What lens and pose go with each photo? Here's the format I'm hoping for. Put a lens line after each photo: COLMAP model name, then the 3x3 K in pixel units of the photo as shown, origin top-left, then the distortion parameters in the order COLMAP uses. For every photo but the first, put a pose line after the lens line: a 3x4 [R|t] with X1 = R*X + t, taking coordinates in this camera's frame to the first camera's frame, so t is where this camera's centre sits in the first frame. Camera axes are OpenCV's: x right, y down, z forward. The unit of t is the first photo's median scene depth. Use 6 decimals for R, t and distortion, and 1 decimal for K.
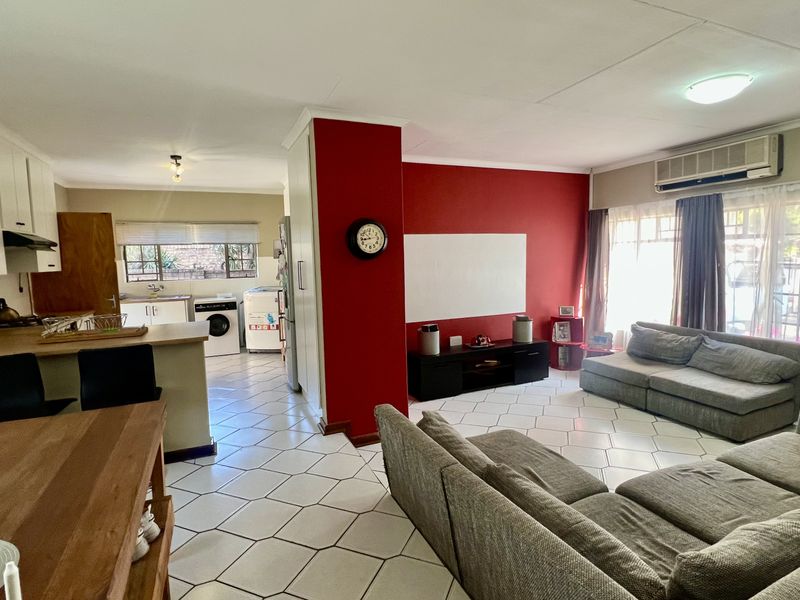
lens RADIAL K [[437.0, 0, 400.0], [0, 437.0, 300.0], [0, 0, 1]] dist [-0.001054, -0.000531]
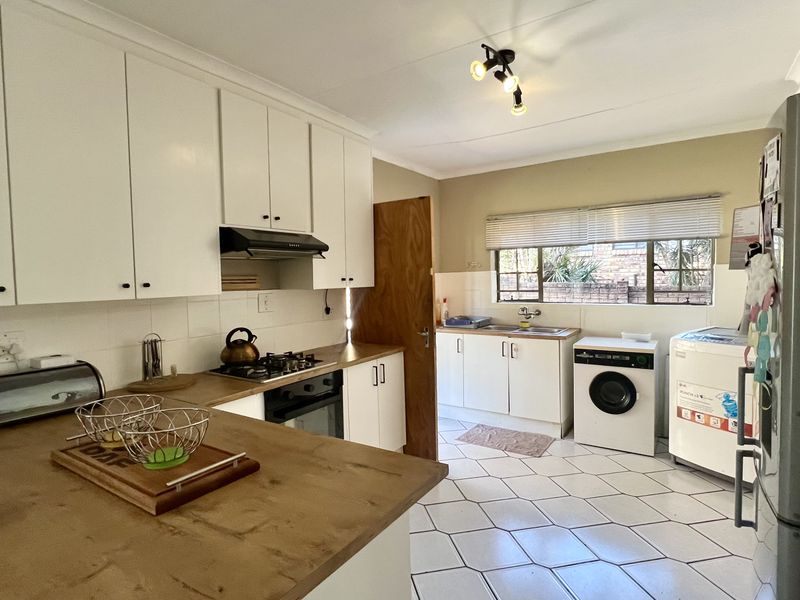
lens RADIAL K [[437.0, 0, 400.0], [0, 437.0, 300.0], [0, 0, 1]] dist [-0.001054, -0.000531]
pose [[0.545299, 0.058983, -0.836164, -0.120014], [-0.075750, 0.996907, 0.020923, -0.047264], [0.834812, 0.051930, 0.548080, 0.487143]]
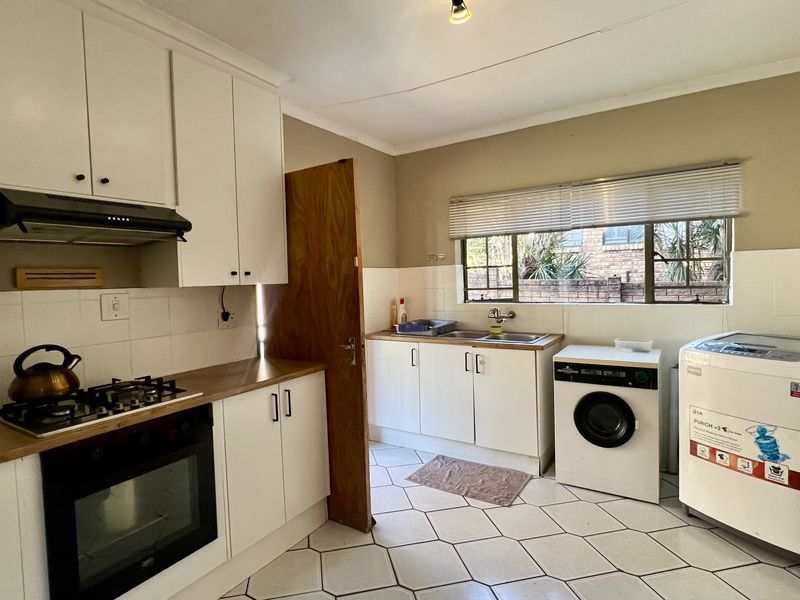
lens RADIAL K [[432.4, 0, 403.1], [0, 432.4, 300.5], [0, 0, 1]] dist [-0.003089, -0.000631]
pose [[0.561008, 0.051289, -0.826220, -0.195927], [-0.066063, 0.997669, 0.017075, -0.048267], [0.825170, 0.045003, 0.563089, 0.615883]]
